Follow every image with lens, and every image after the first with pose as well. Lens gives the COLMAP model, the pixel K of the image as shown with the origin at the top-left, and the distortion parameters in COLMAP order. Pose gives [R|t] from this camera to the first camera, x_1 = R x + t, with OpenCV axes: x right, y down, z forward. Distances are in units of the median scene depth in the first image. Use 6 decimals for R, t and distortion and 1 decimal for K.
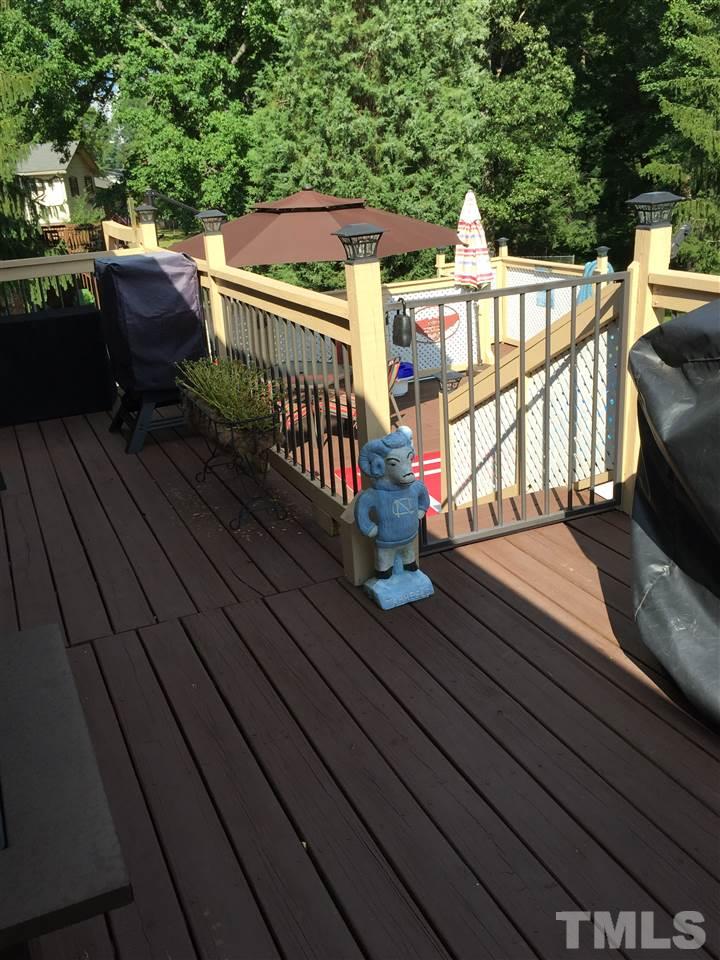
lens RADIAL K [[881.4, 0, 360.0], [0, 881.4, 480.0], [0, 0, 1]] dist [0.158830, -0.233279]
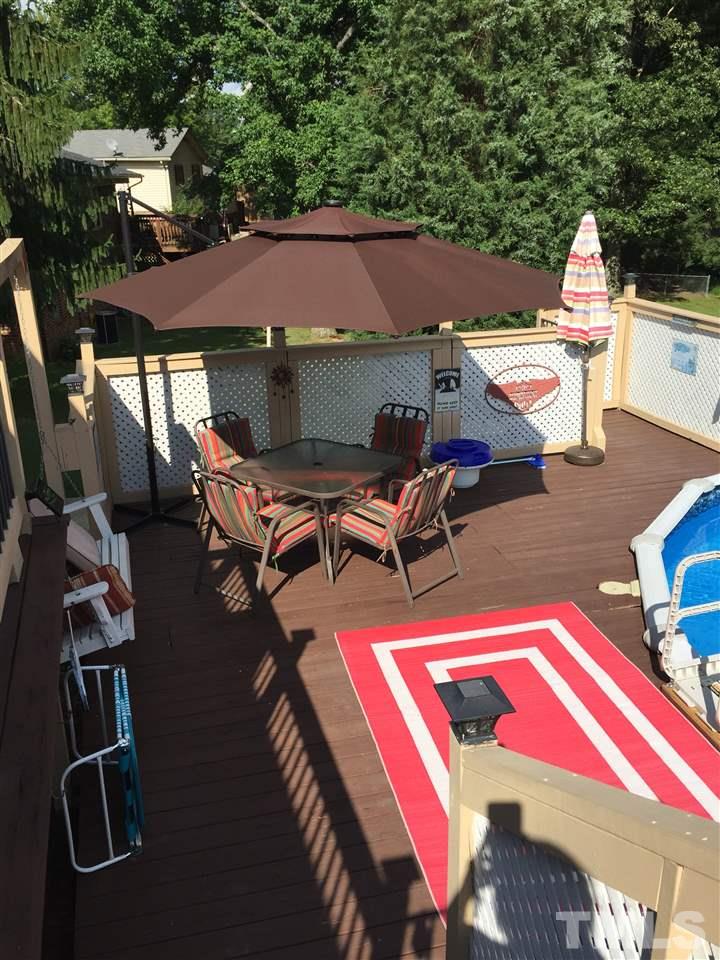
lens RADIAL K [[958.9, 0, 360.0], [0, 958.9, 480.0], [0, 0, 1]] dist [0.190600, -0.331610]
pose [[0.992420, 0.080189, -0.093123, 0.015109], [-0.082414, 0.996392, -0.020290, -0.038092], [0.091160, 0.027811, 0.995448, 0.101750]]
